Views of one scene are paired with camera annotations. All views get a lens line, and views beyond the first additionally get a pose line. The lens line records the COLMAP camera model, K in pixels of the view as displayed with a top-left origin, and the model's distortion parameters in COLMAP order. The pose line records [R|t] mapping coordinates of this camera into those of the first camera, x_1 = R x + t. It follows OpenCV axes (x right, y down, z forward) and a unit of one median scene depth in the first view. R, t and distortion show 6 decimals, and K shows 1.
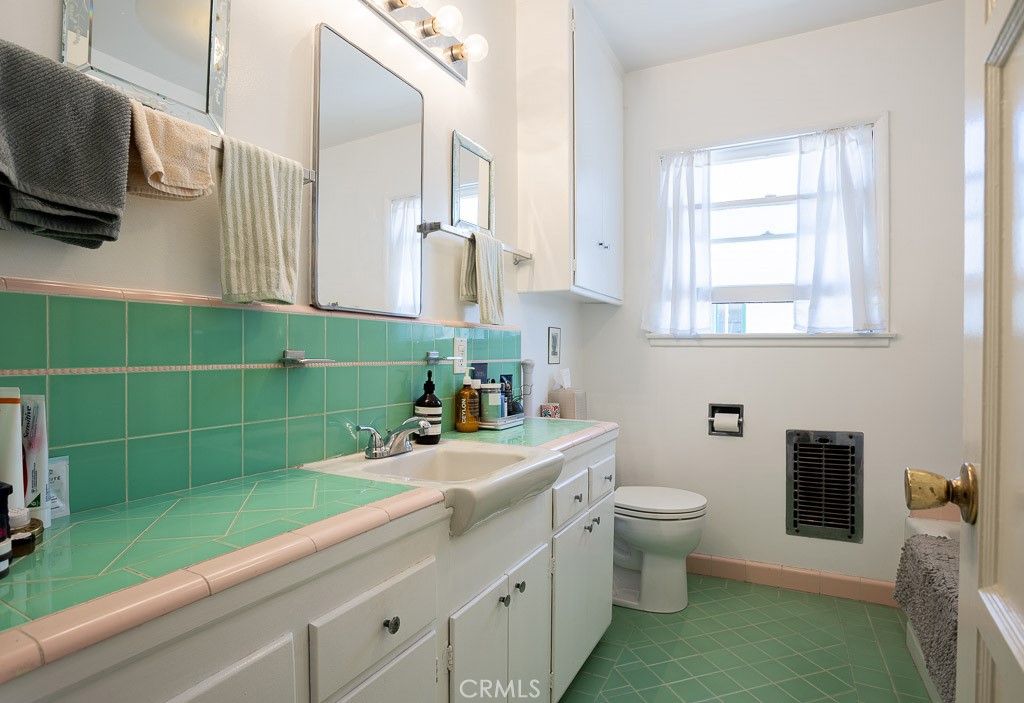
lens RADIAL K [[427.0, 0, 512.0], [0, 427.0, 351.5], [0, 0, 1]] dist [-0.000907, -0.000075]
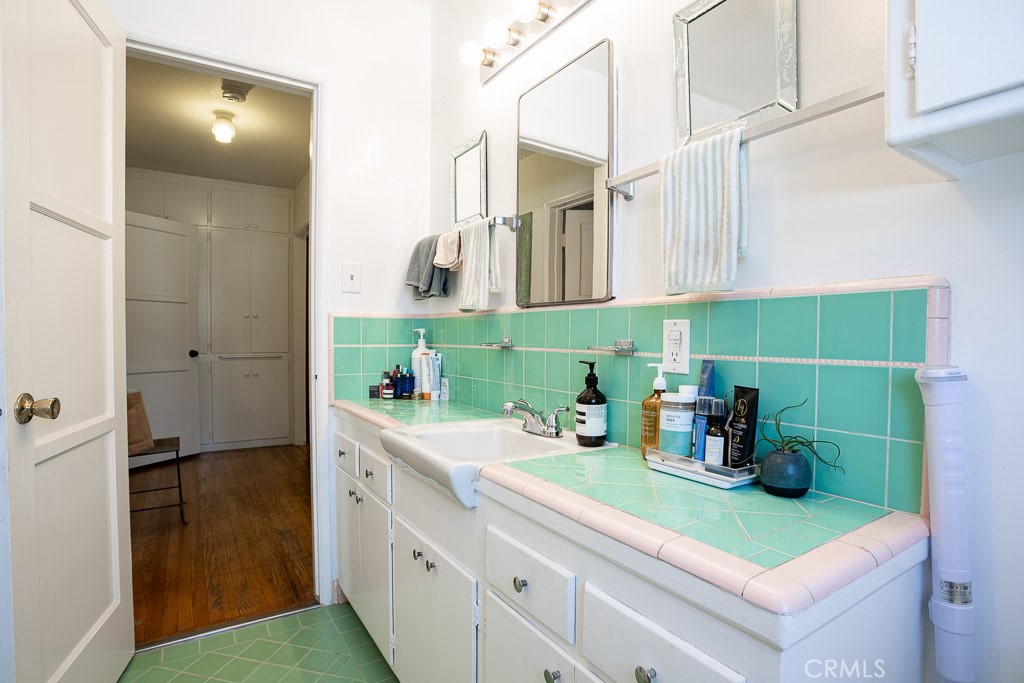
lens RADIAL K [[509.3, 0, 509.2], [0, 509.3, 348.0], [0, 0, 1]] dist [-0.048423, 0.000432]
pose [[-0.398585, 0.008746, -0.917090, 0.591690], [-0.016159, 0.999732, 0.016557, 0.001991], [0.916989, 0.021418, -0.398337, 0.922041]]
